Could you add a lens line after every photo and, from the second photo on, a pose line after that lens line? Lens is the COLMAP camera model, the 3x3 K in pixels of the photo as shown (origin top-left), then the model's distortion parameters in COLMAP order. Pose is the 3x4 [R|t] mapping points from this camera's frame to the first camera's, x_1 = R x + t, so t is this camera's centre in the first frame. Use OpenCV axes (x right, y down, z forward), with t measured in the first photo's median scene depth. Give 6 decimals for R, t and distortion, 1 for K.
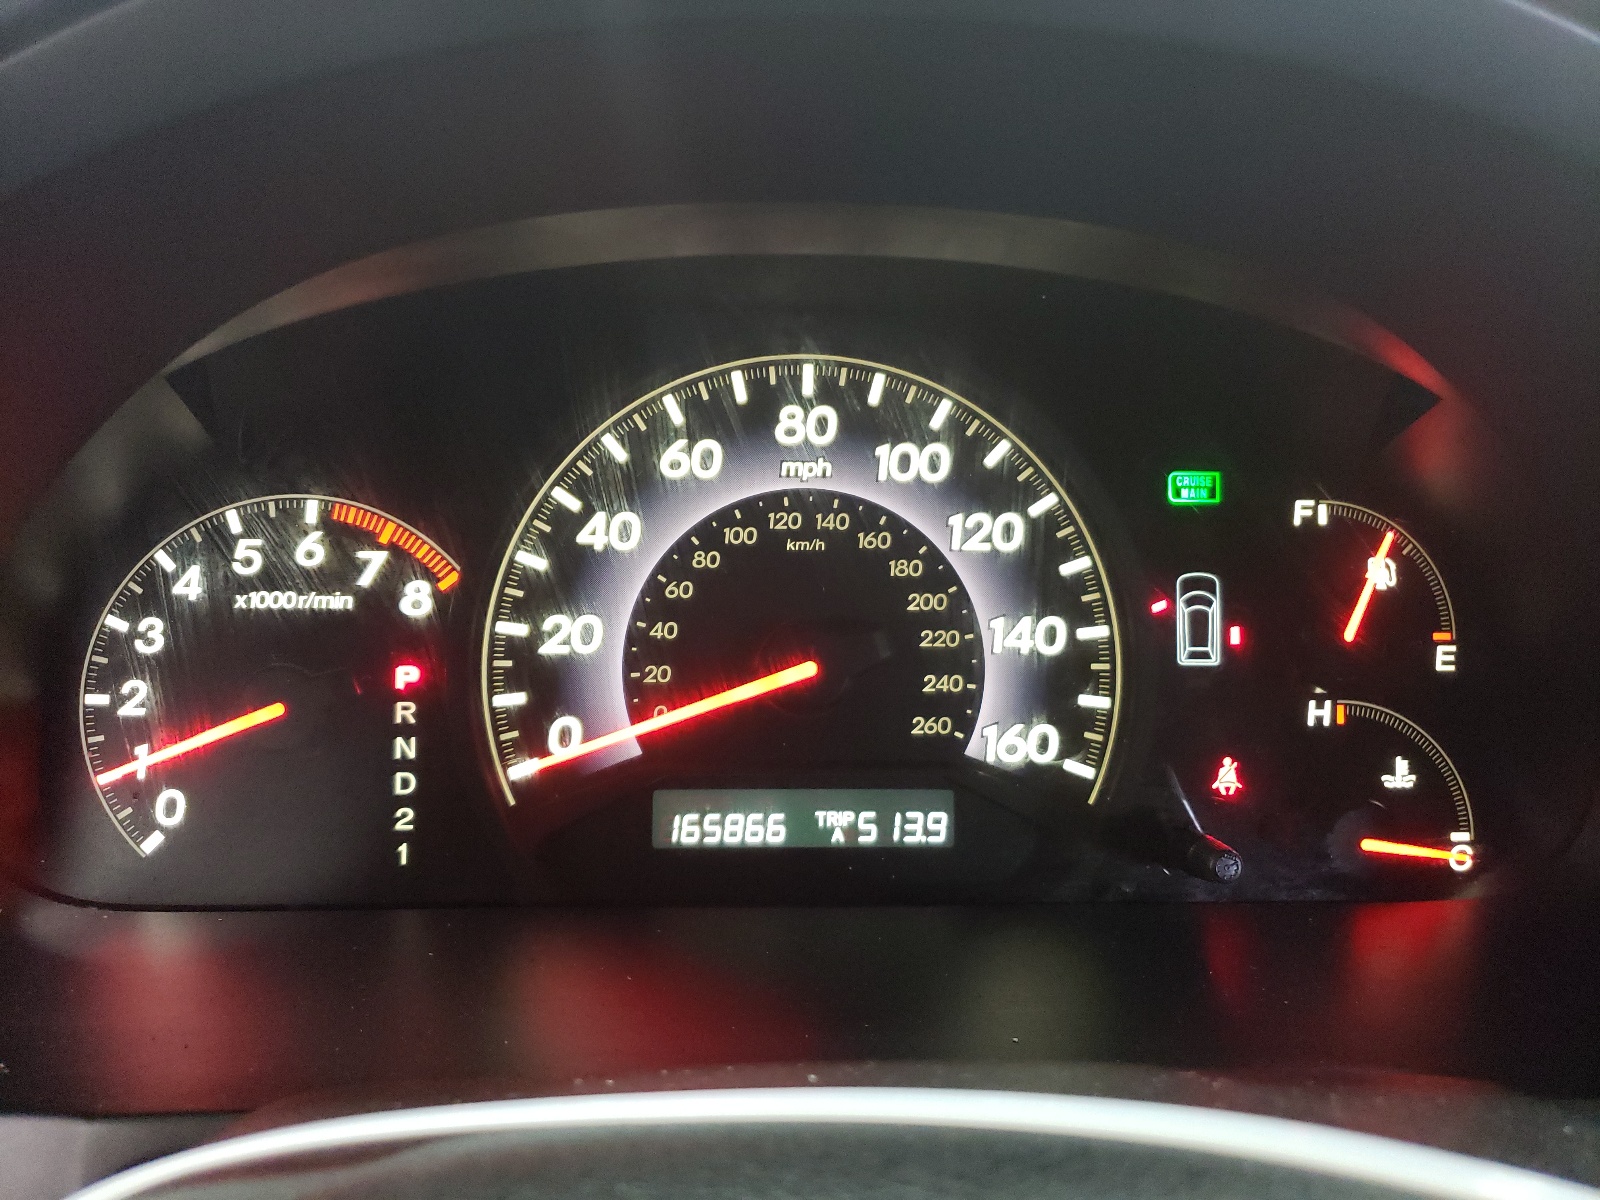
lens RADIAL K [[1239.3, 0, 801.0], [0, 1239.3, 604.7], [0, 0, 1]] dist [-0.014236, -0.006633]
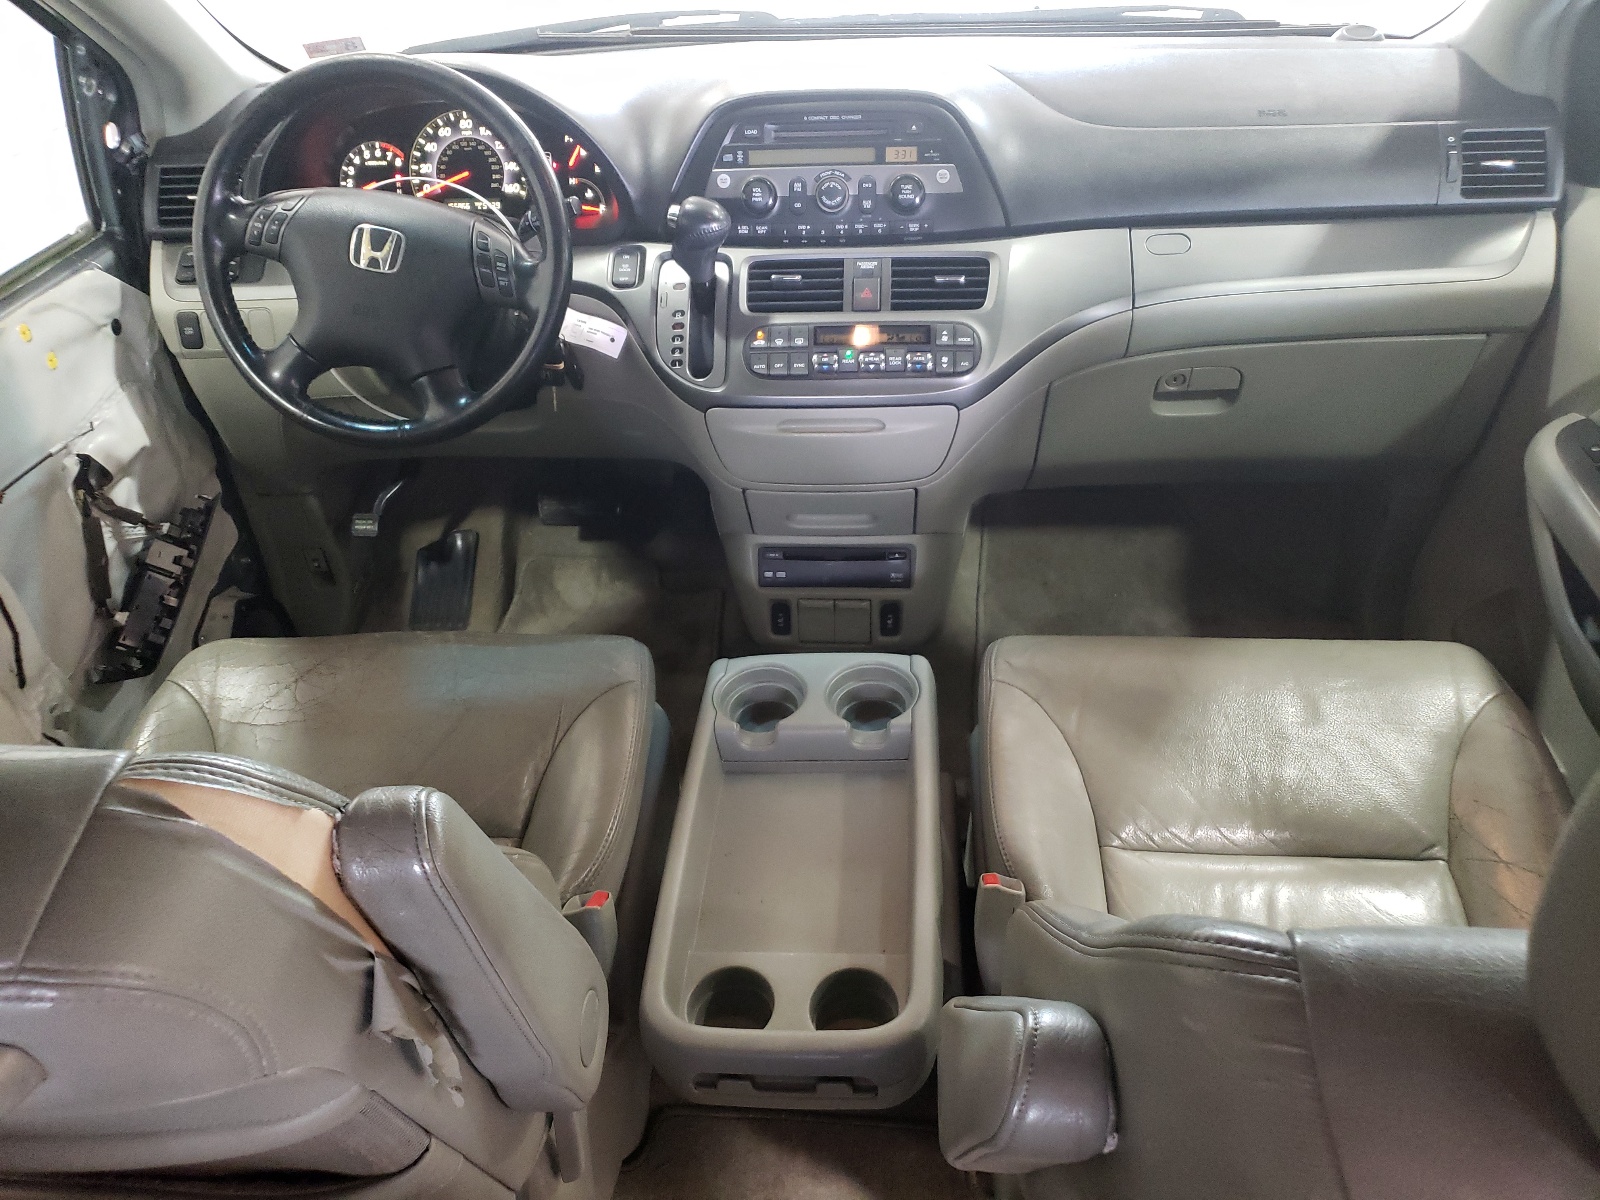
lens RADIAL K [[1239.3, 0, 795.9], [0, 1239.3, 598.0], [0, 0, 1]] dist [-0.014236, -0.006633]
pose [[0.990179, 0.022166, -0.138037, 2.113807], [0.023584, 0.946718, 0.321198, 0.103035], [0.137802, -0.321299, 0.936898, -4.247318]]
